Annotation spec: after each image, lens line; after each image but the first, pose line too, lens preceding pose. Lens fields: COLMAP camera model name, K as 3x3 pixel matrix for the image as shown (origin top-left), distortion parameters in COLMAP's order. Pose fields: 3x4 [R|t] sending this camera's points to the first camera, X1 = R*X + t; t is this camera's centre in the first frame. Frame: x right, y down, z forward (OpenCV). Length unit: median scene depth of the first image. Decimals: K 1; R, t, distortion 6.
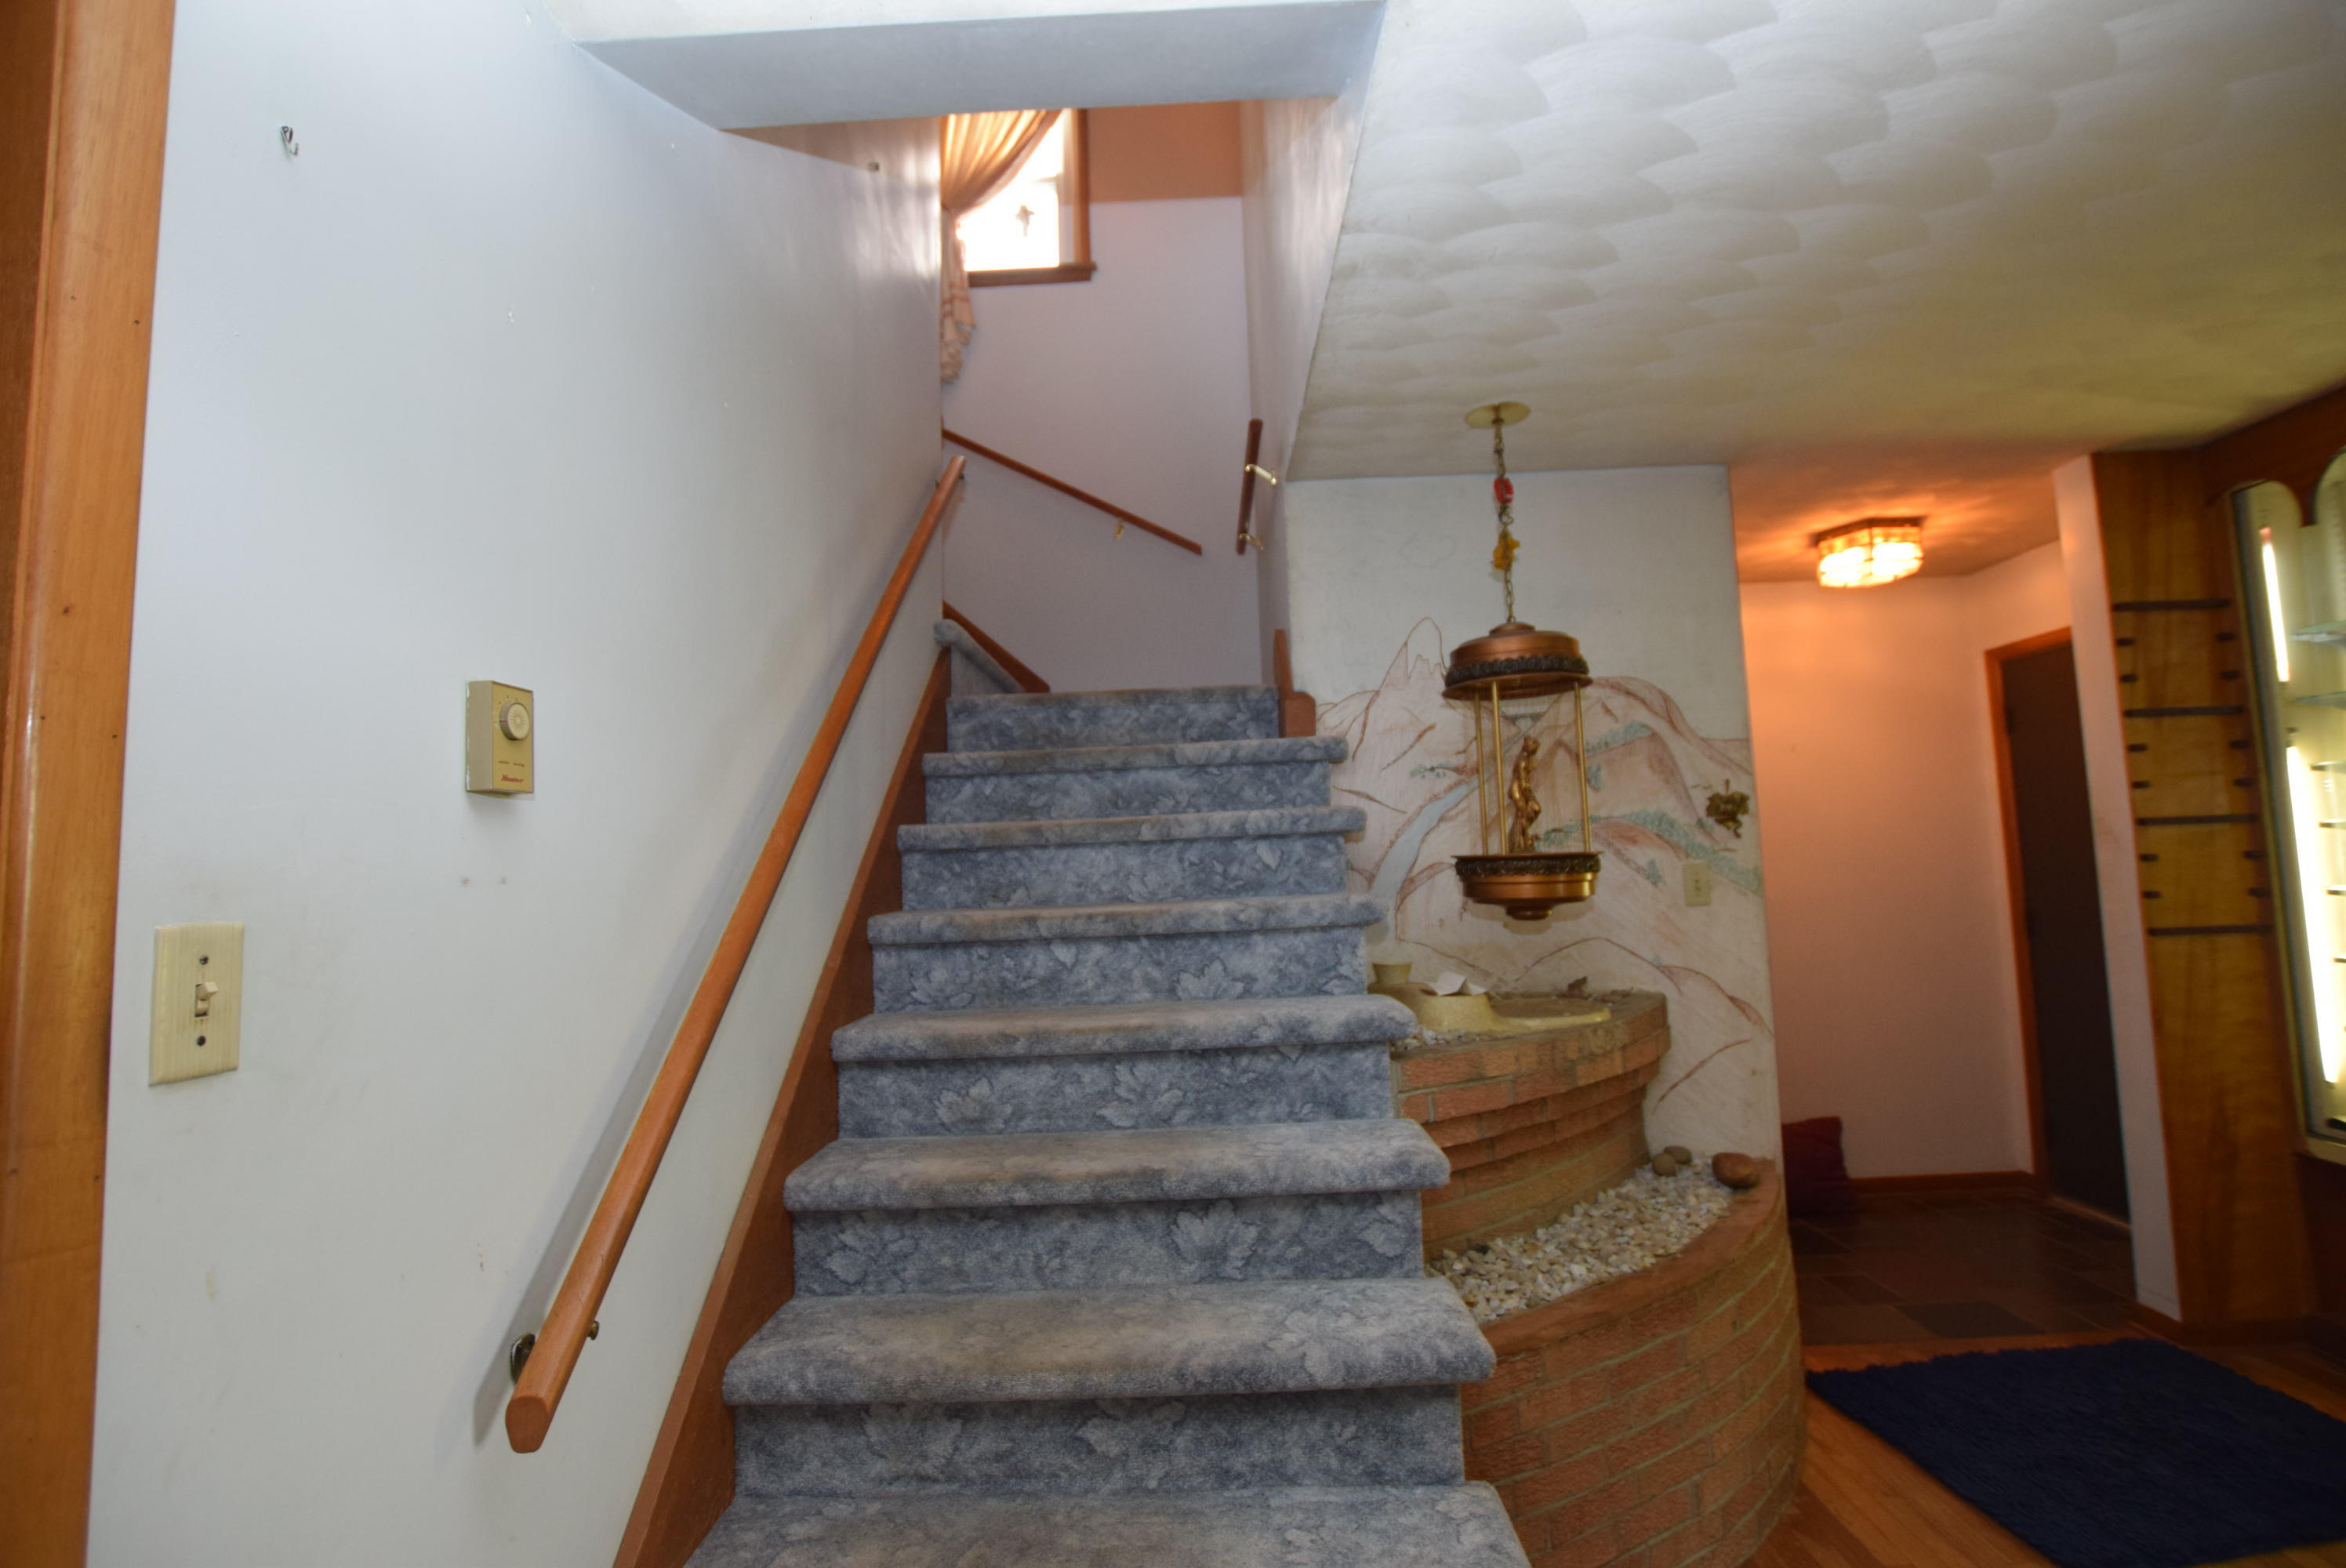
lens RADIAL K [[1032.0, 0, 1181.9], [0, 1032.0, 777.1], [0, 0, 1]] dist [-0.032327, 0.004134]
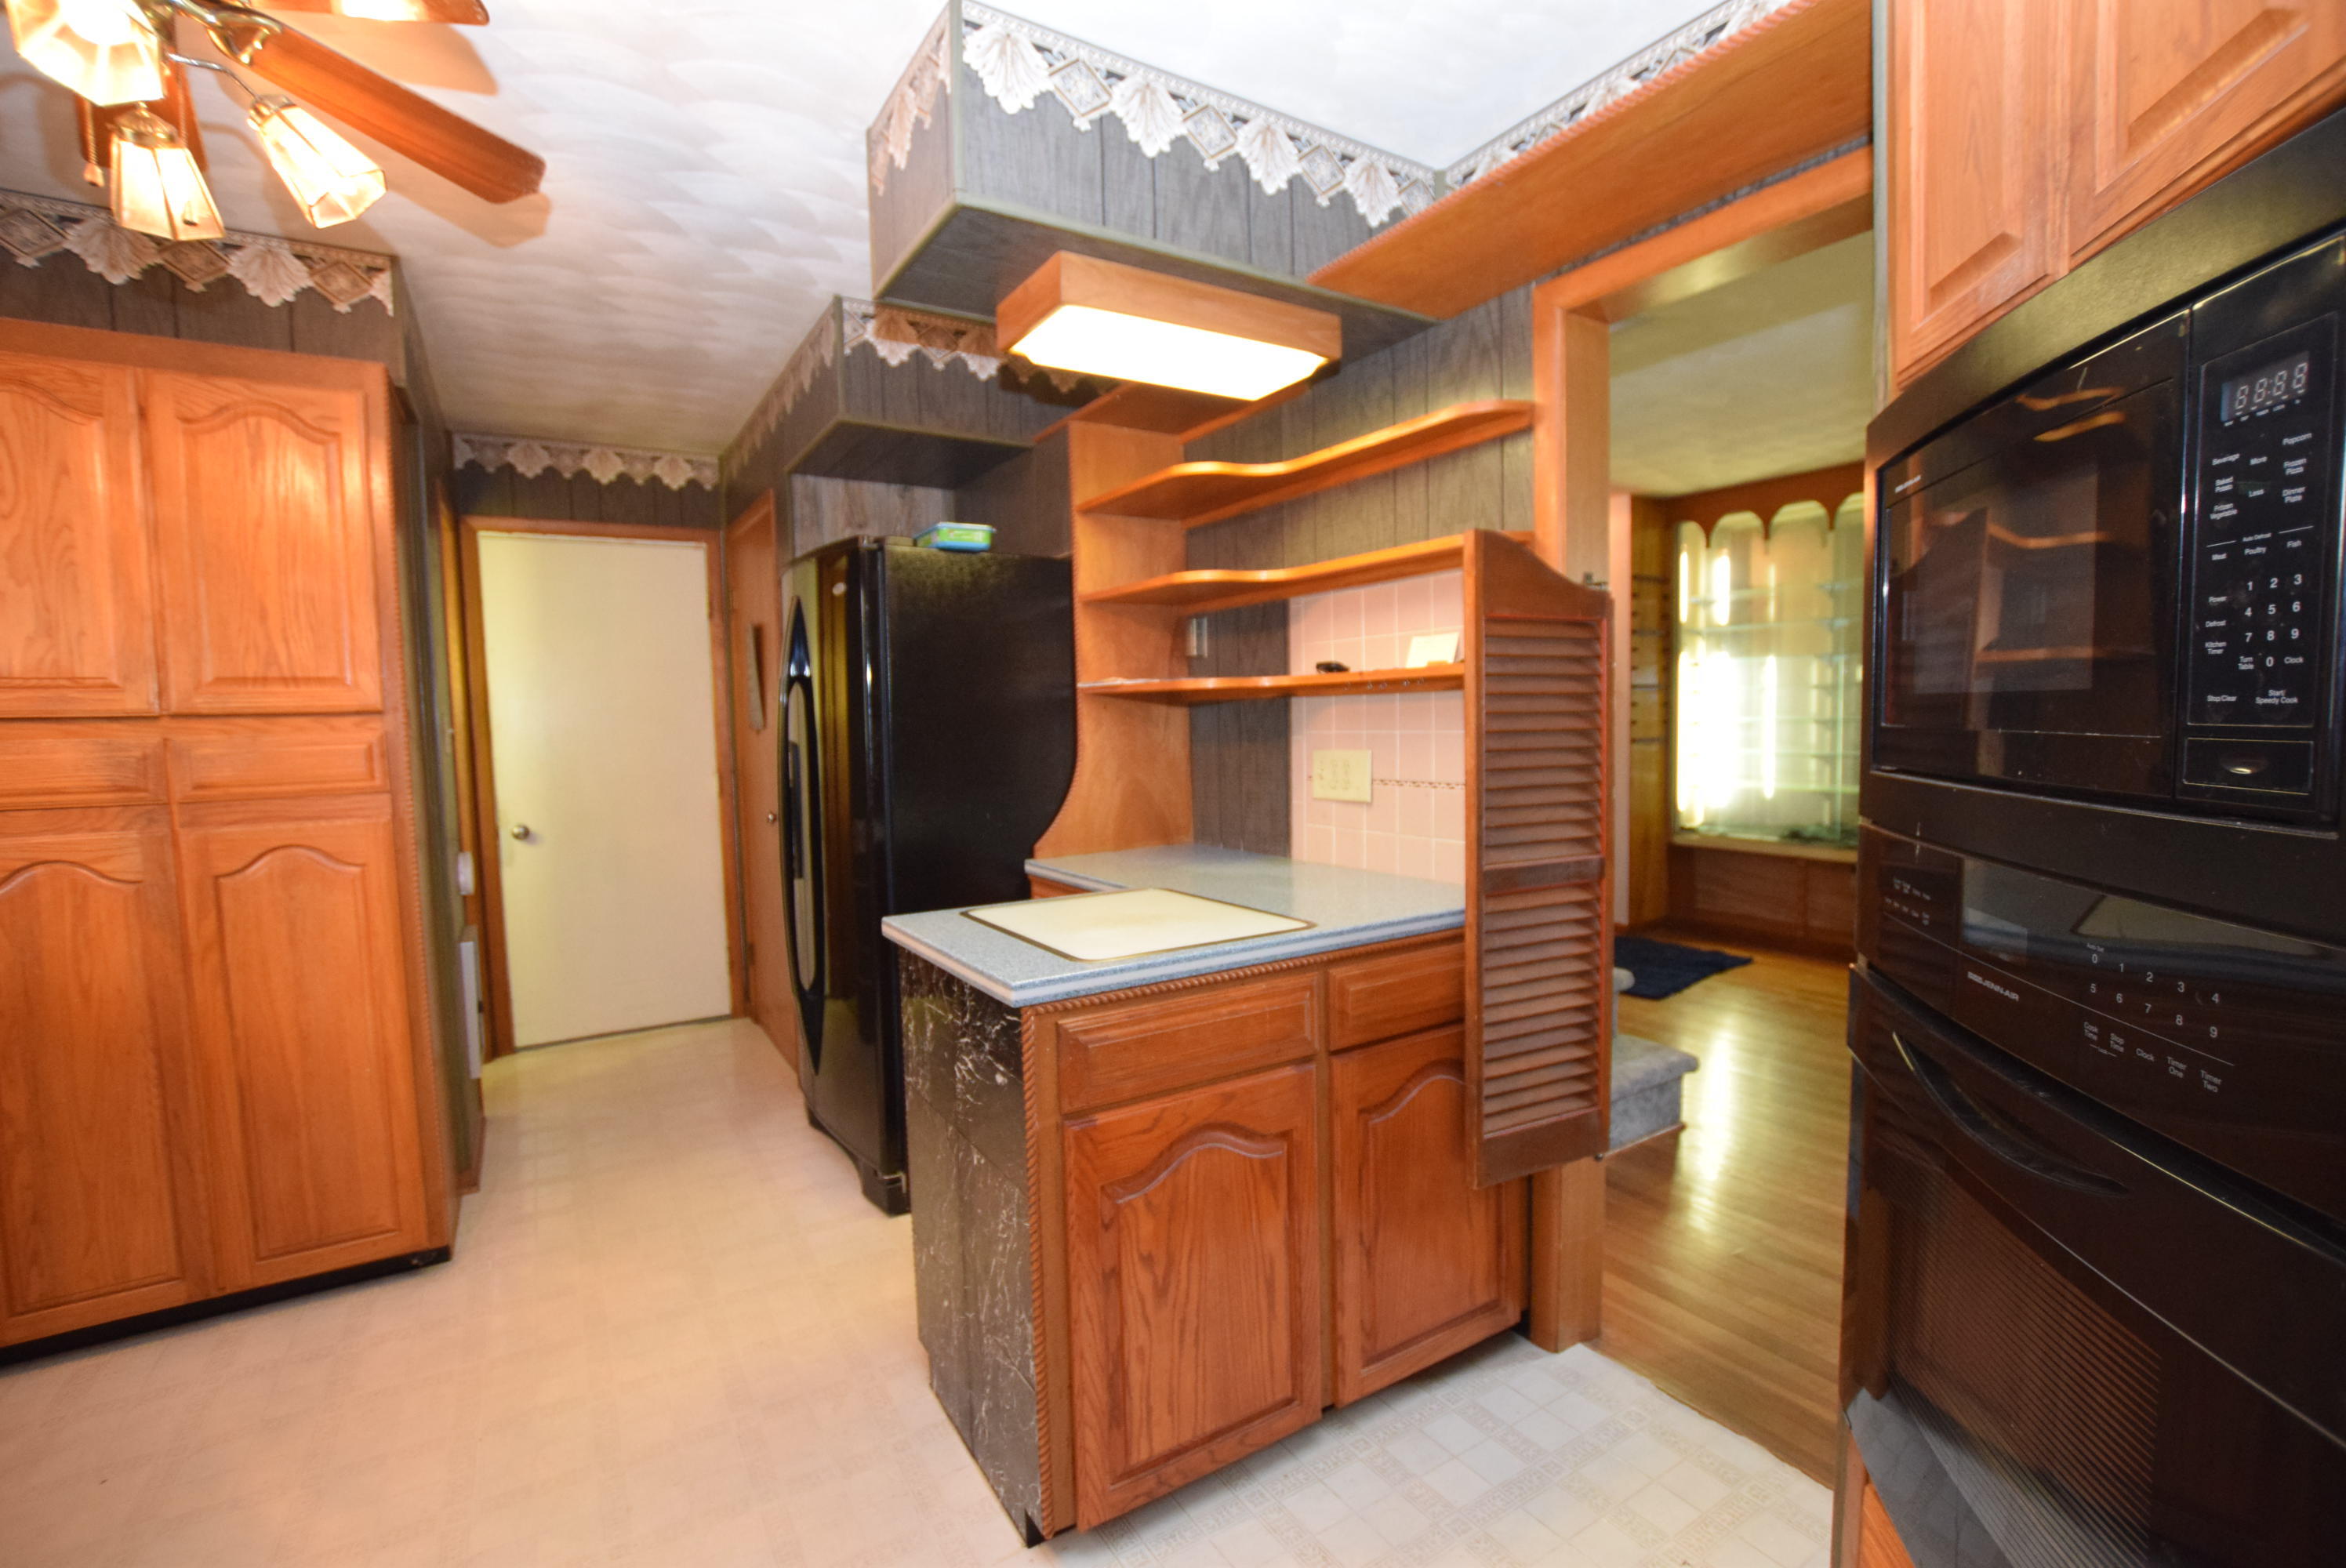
lens RADIAL K [[1032.0, 0, 1176.2], [0, 1032.0, 788.8], [0, 0, 1]] dist [-0.032327, 0.004134]
pose [[0.837757, -0.025839, 0.545431, -0.947545], [-0.052968, 0.990324, 0.128271, 0.032362], [-0.543467, -0.136351, 0.828282, -0.234722]]
